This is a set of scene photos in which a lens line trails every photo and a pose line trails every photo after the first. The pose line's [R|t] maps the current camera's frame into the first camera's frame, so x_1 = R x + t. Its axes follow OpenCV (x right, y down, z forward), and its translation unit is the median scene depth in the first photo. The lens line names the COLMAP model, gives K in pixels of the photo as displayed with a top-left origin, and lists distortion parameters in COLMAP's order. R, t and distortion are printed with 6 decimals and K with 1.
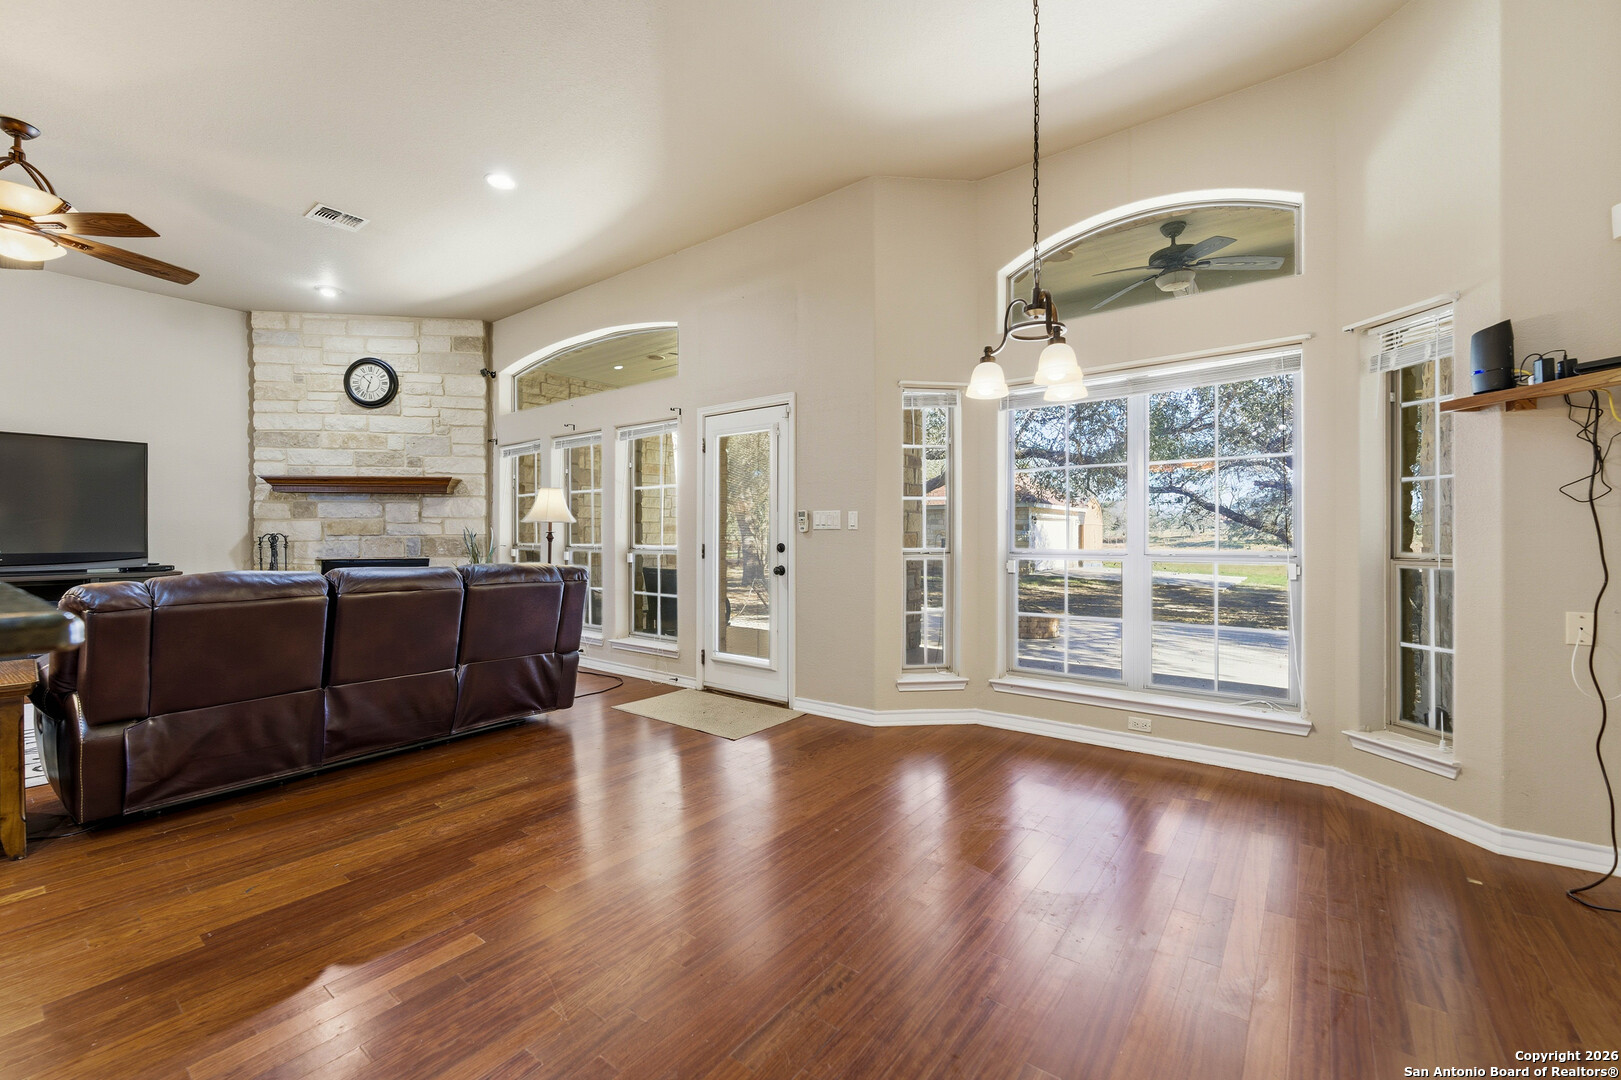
lens RADIAL K [[655.5, 0, 822.1], [0, 655.5, 539.2], [0, 0, 1]] dist [0.000011, -0.000396]
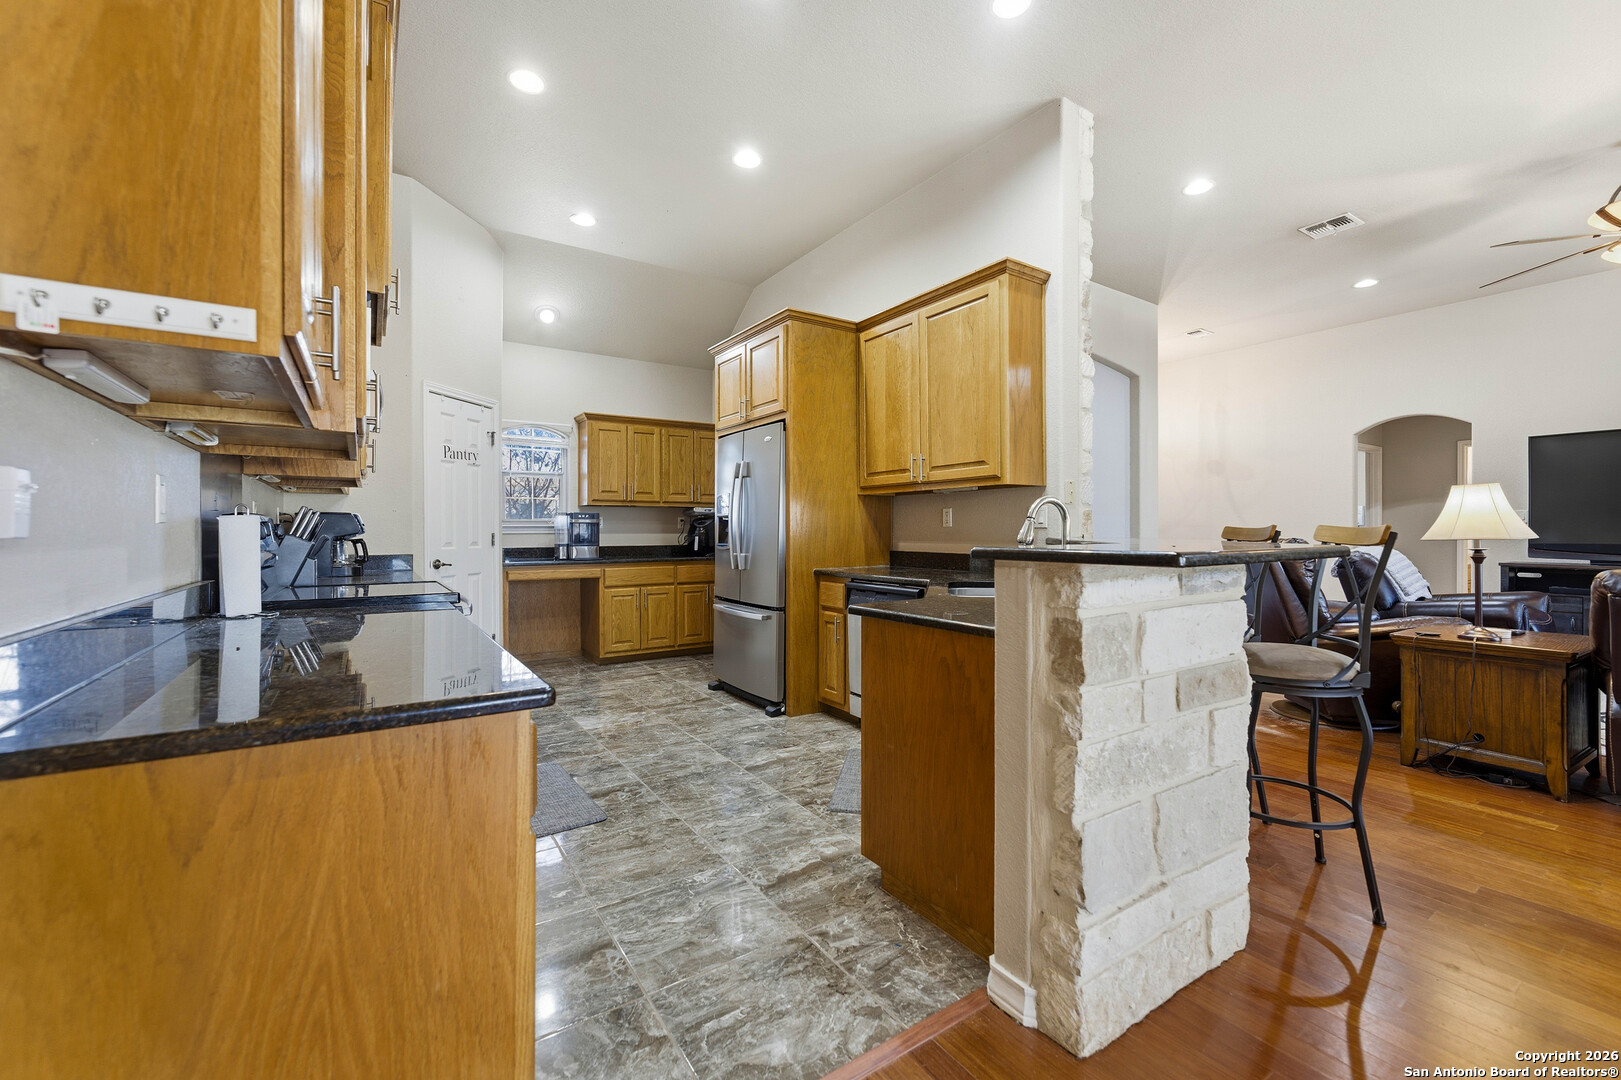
lens RADIAL K [[655.5, 0, 805.2], [0, 655.5, 544.4], [0, 0, 1]] dist [0.000011, -0.000396]
pose [[-0.332918, 0.021670, -0.942707, 0.117216], [-0.003517, 0.999700, 0.024222, 0.001627], [0.942949, 0.011380, -0.332742, 0.038574]]
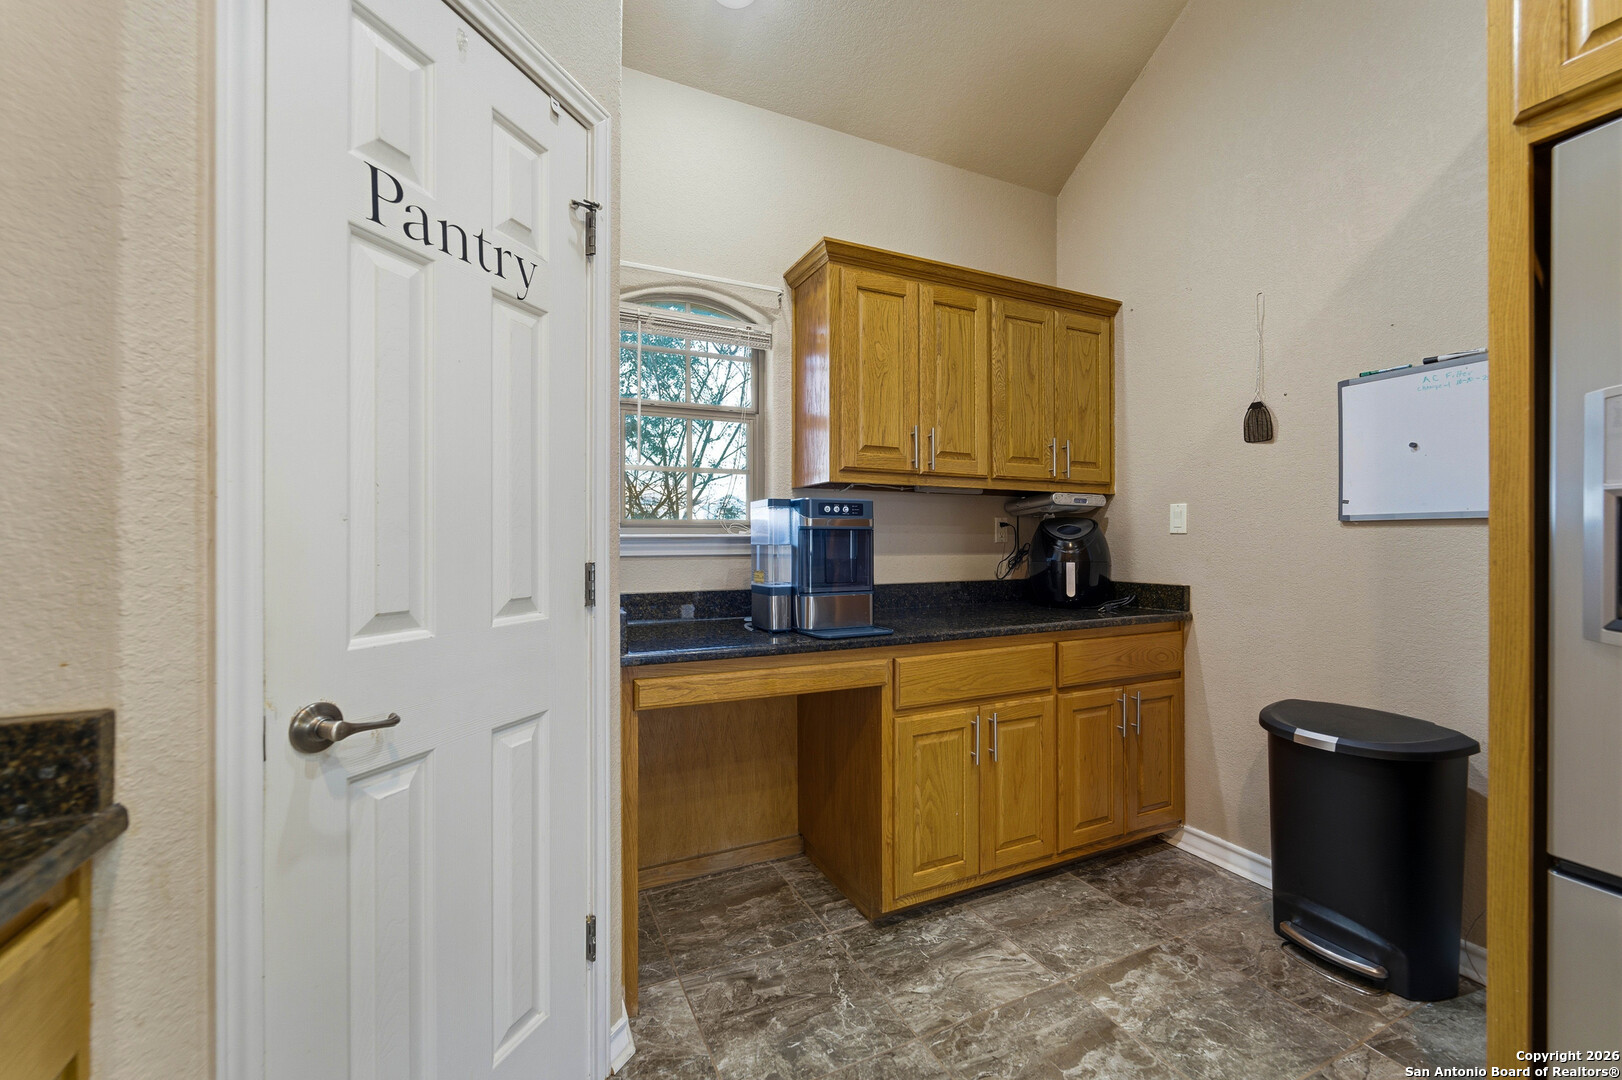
lens RADIAL K [[655.9, 0, 812.6], [0, 655.9, 536.1], [0, 0, 1]] dist [0.000011, -0.000396]
pose [[-0.462457, -0.003623, -0.886634, -0.317227], [-0.001059, 0.999993, -0.003533, 0.000003], [0.886641, -0.000695, -0.462458, -0.386571]]
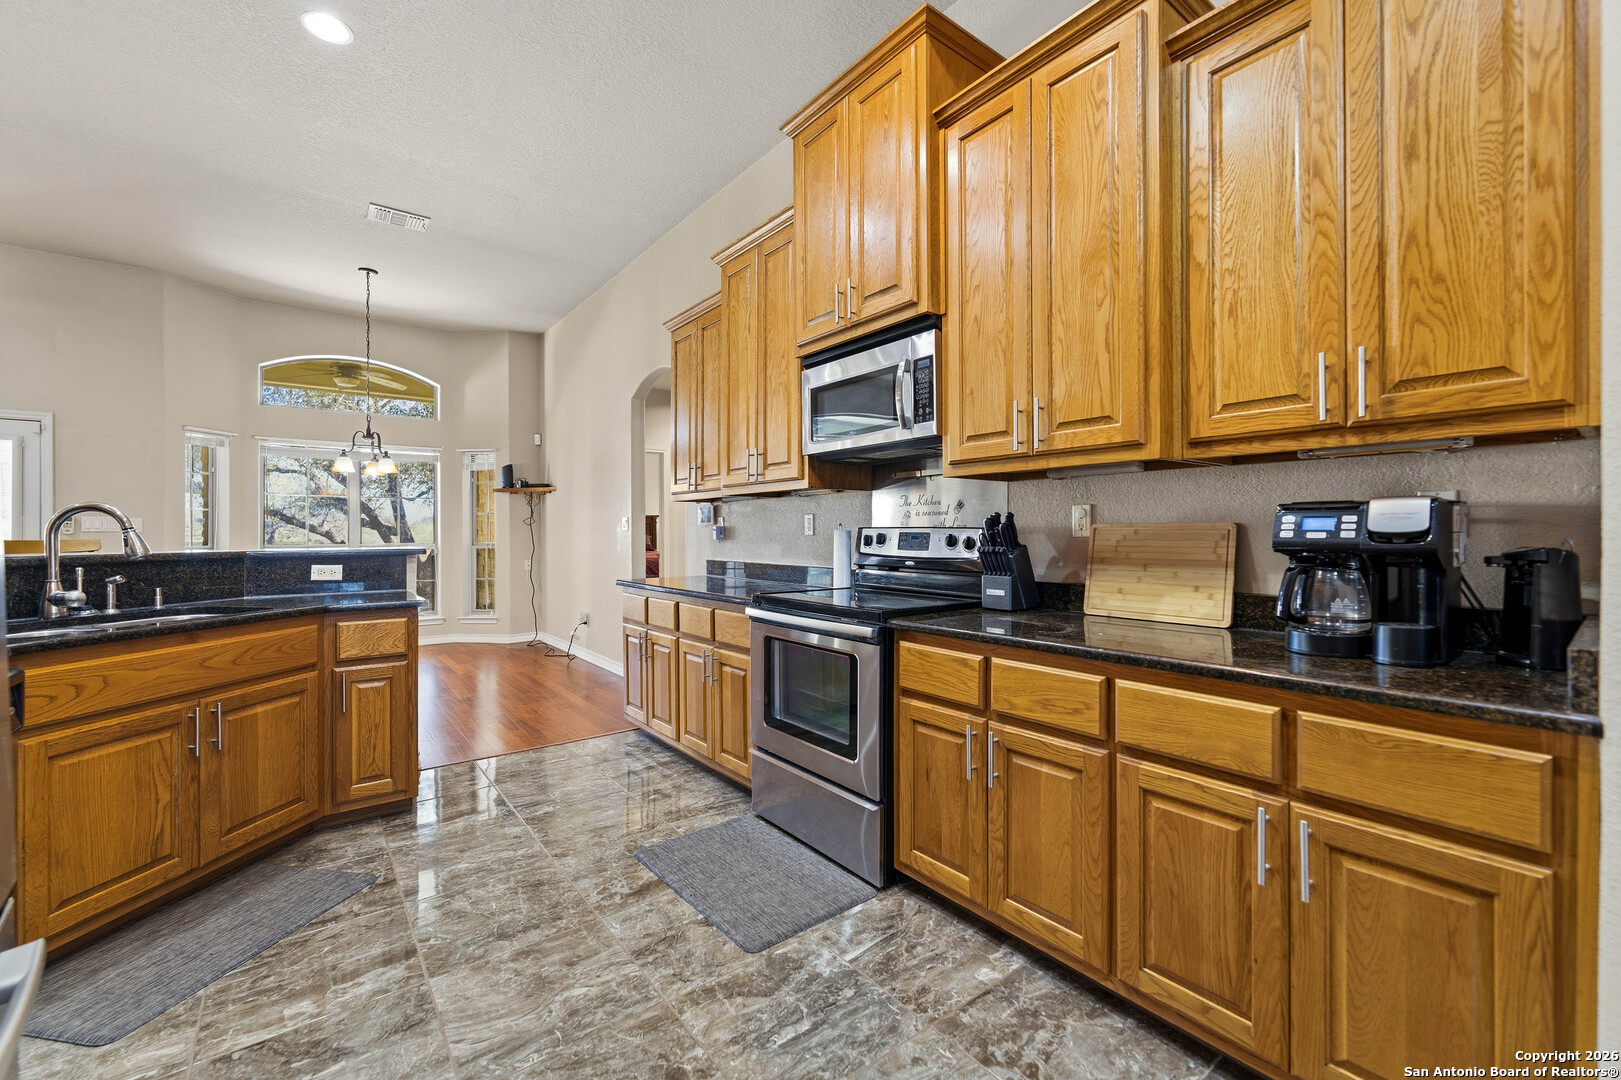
lens RADIAL K [[655.5, 0, 805.8], [0, 655.5, 541.3], [0, 0, 1]] dist [0.000011, -0.000396]
pose [[0.262756, -0.009757, 0.964813, -0.553722], [0.005578, 0.999948, 0.008593, 0.000358], [-0.964846, 0.003123, 0.262796, -0.403396]]
